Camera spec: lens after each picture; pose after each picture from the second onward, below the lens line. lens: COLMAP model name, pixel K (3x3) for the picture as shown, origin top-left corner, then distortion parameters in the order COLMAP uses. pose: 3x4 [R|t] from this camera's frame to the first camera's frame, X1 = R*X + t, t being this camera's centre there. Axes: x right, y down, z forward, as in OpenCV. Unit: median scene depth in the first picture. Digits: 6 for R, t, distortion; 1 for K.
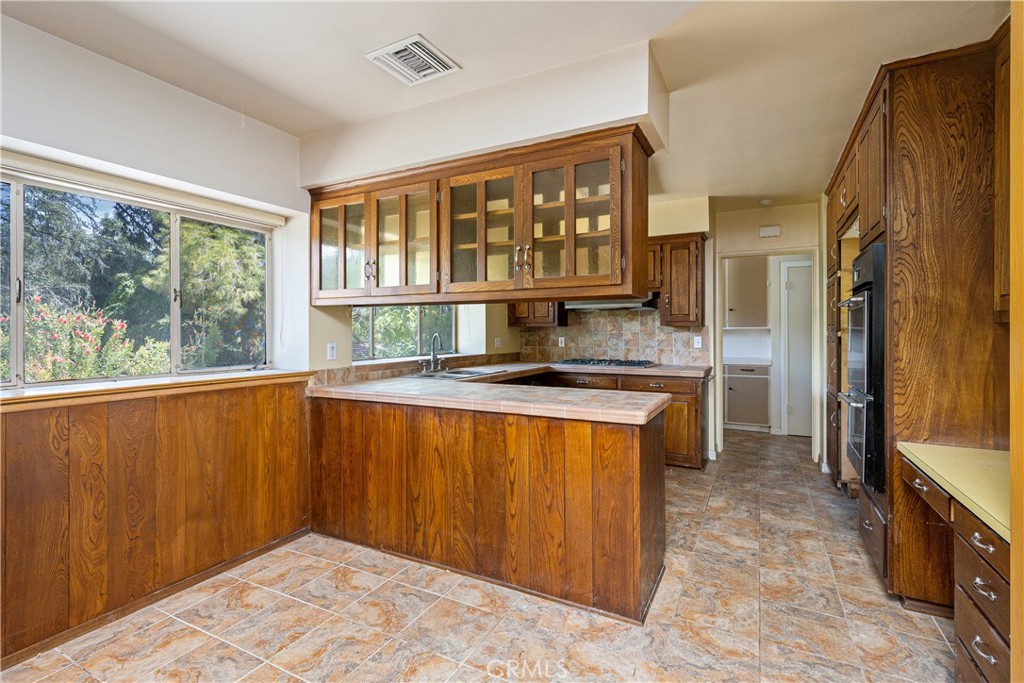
lens RADIAL K [[453.3, 0, 515.5], [0, 453.3, 335.6], [0, 0, 1]] dist [0.003796, -0.000043]
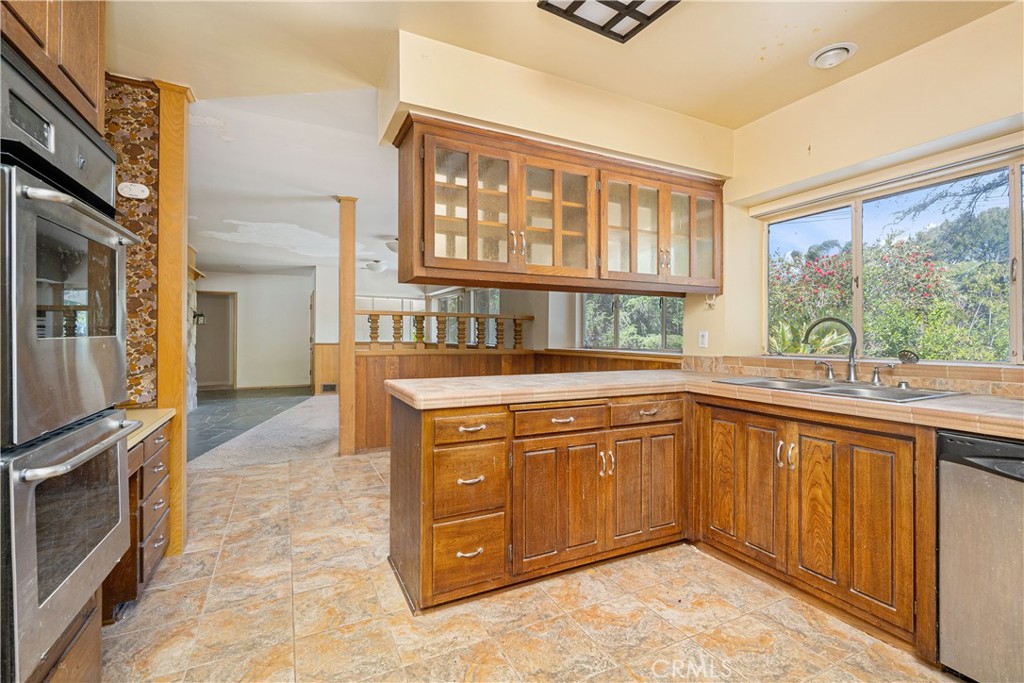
lens RADIAL K [[453.3, 0, 512.9], [0, 453.3, 336.6], [0, 0, 1]] dist [0.003796, -0.000043]
pose [[-0.574303, 0.001654, -0.818641, 1.050828], [-0.005649, 0.999966, 0.005984, 0.040552], [0.818623, 0.008061, -0.574274, 1.918206]]
